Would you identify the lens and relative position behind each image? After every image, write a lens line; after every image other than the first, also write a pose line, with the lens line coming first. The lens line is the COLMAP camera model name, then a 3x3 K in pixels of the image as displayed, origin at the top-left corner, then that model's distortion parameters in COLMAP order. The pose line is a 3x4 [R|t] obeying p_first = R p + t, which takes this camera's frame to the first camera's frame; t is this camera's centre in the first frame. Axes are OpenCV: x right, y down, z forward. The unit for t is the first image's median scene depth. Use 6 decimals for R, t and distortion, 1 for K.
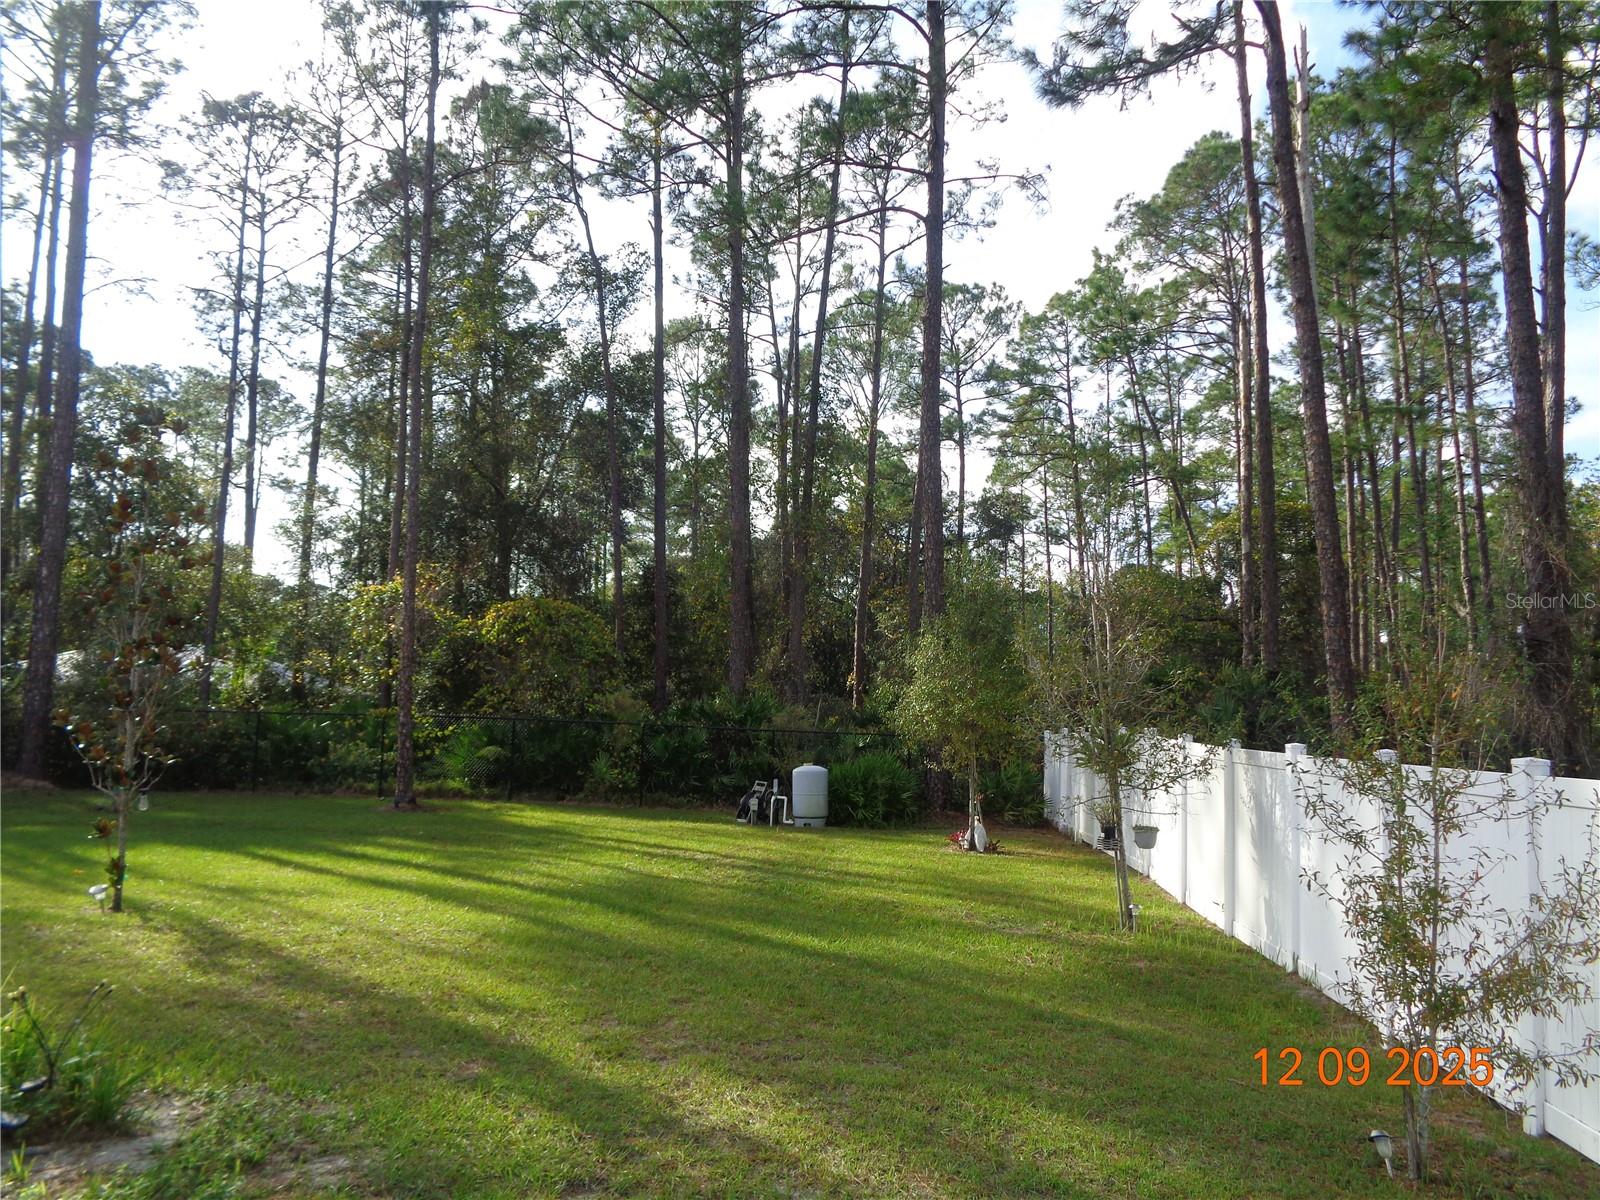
lens RADIAL K [[1237.1, 0, 817.7], [0, 1237.1, 603.2], [0, 0, 1]] dist [0.036139, 0.003030]
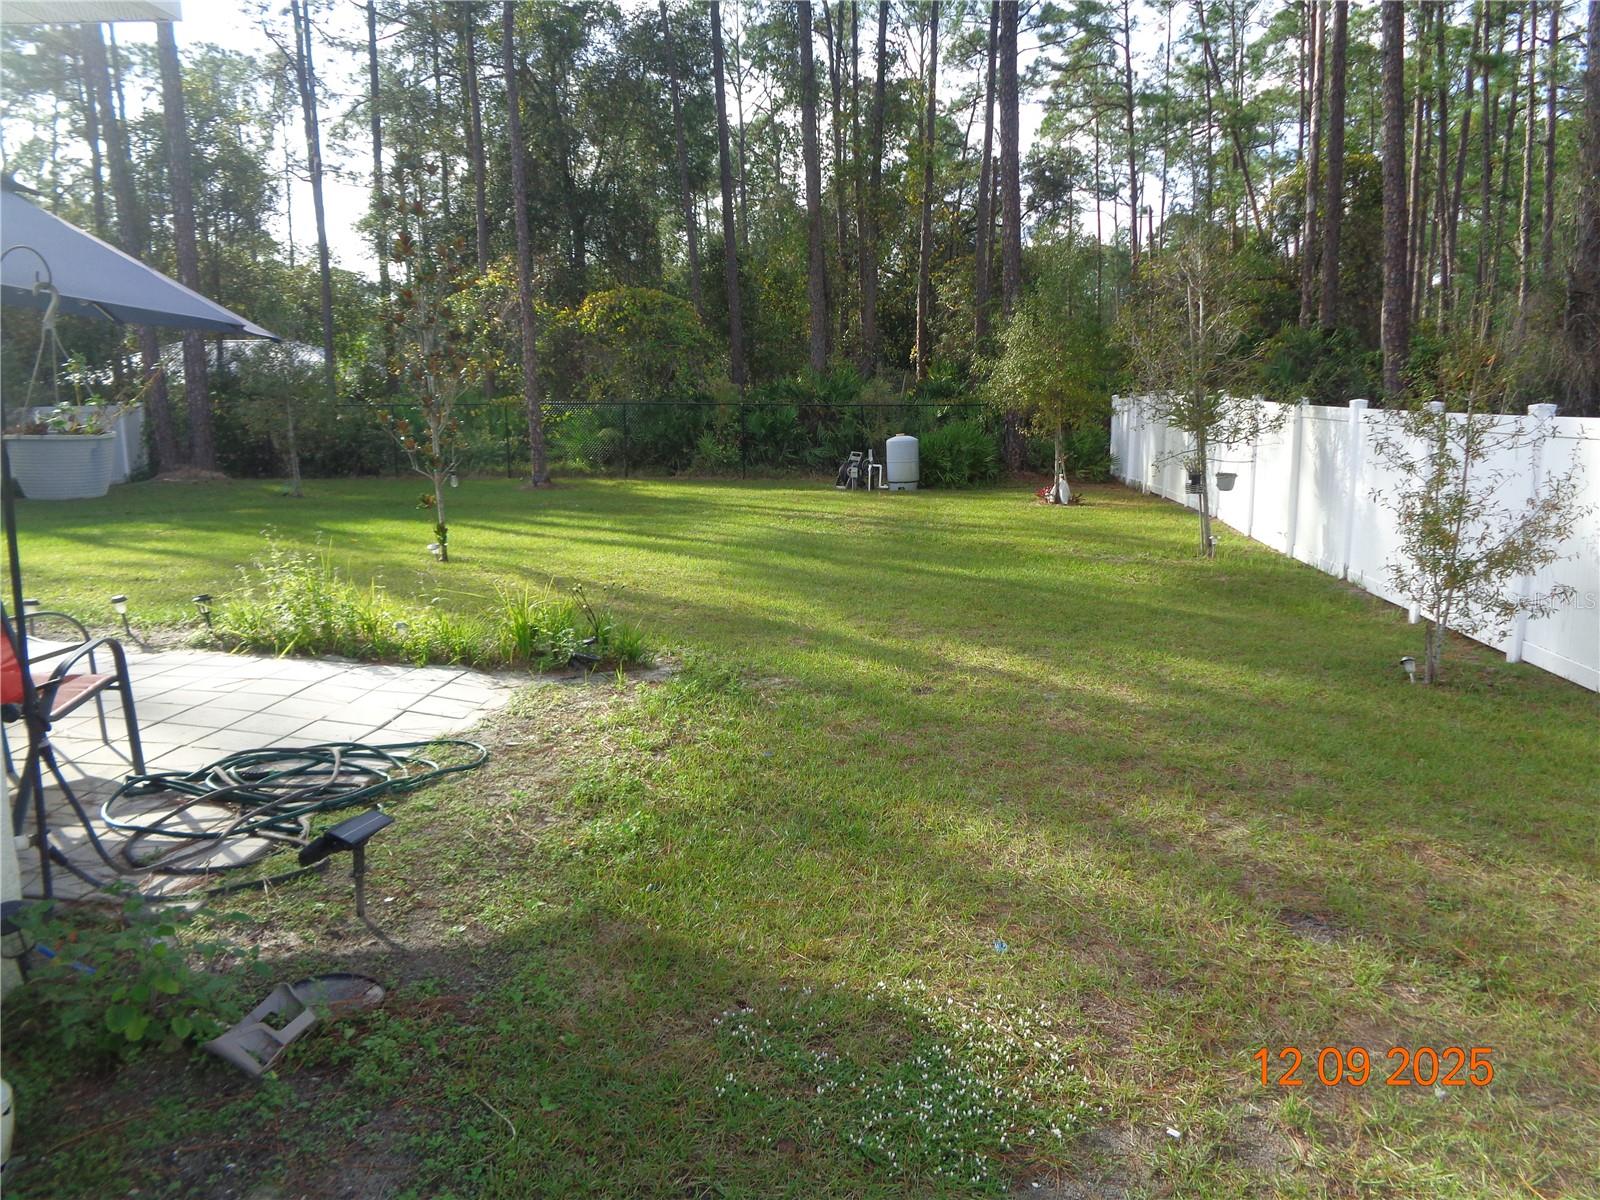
lens RADIAL K [[1285.1, 0, 800.0], [0, 1285.1, 600.0], [0, 0, 1]] dist [0.047594, -0.001537]
pose [[0.999057, -0.035650, -0.024783, -0.087300], [0.040762, 0.966707, 0.252620, -0.025627], [0.014952, -0.253392, 0.967248, -0.182341]]
